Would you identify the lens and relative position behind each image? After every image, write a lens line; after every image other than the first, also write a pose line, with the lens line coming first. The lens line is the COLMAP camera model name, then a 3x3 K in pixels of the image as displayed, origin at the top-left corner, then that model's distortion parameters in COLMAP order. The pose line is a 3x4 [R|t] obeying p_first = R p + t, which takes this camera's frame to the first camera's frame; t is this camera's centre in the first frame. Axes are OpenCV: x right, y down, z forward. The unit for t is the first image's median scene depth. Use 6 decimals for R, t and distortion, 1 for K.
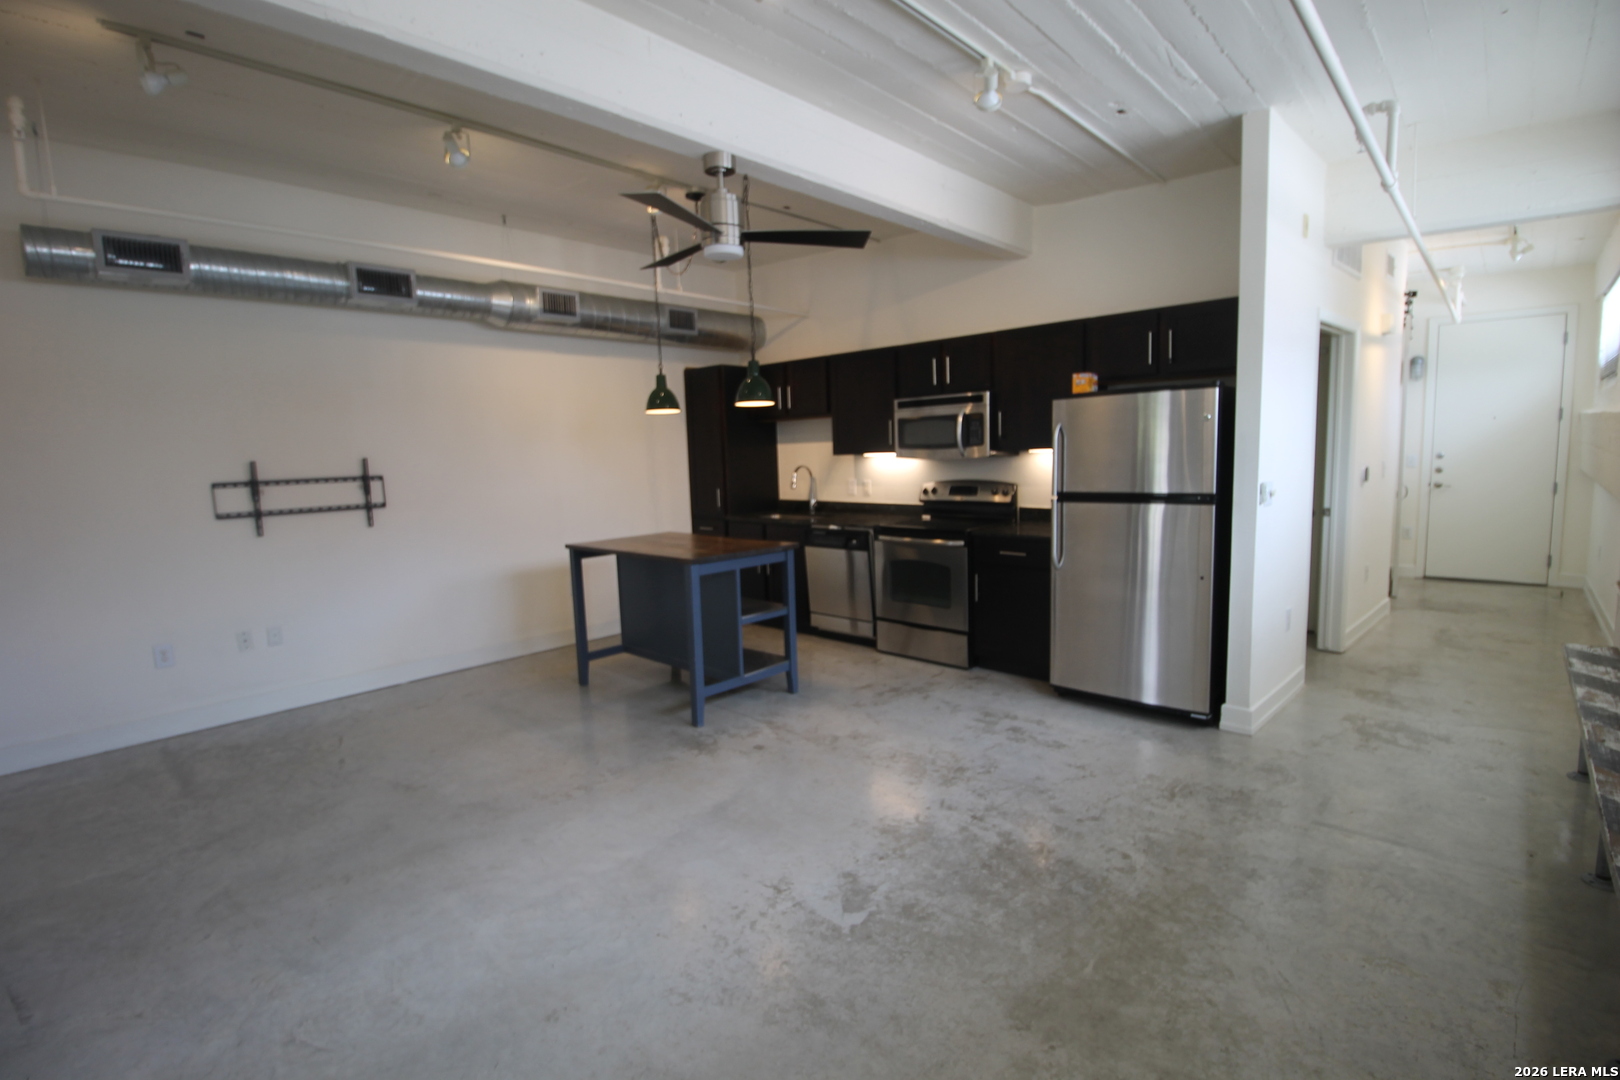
lens RADIAL K [[748.0, 0, 807.7], [0, 748.0, 540.6], [0, 0, 1]] dist [-0.014879, -0.001829]
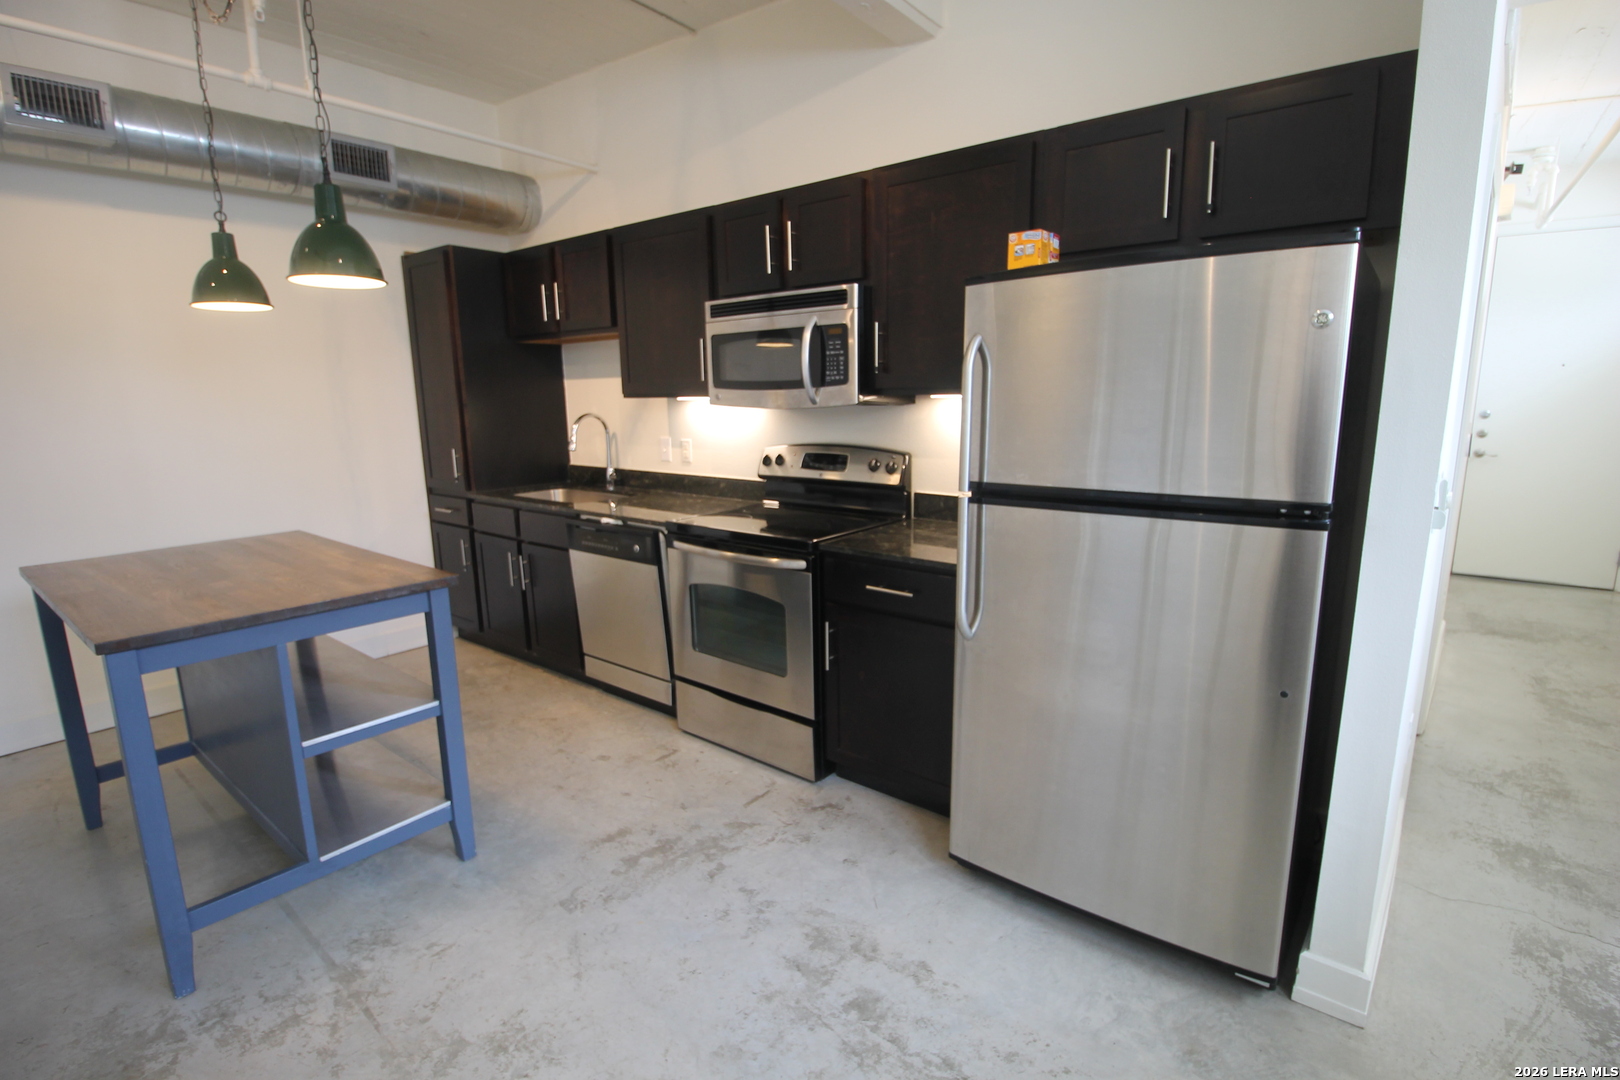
lens RADIAL K [[748.0, 0, 811.3], [0, 748.0, 535.9], [0, 0, 1]] dist [-0.014879, -0.001829]
pose [[0.996303, 0.003364, 0.085845, 0.160707], [-0.009101, 0.997743, 0.066532, -0.051848], [-0.085428, -0.067067, 0.994085, 0.444574]]
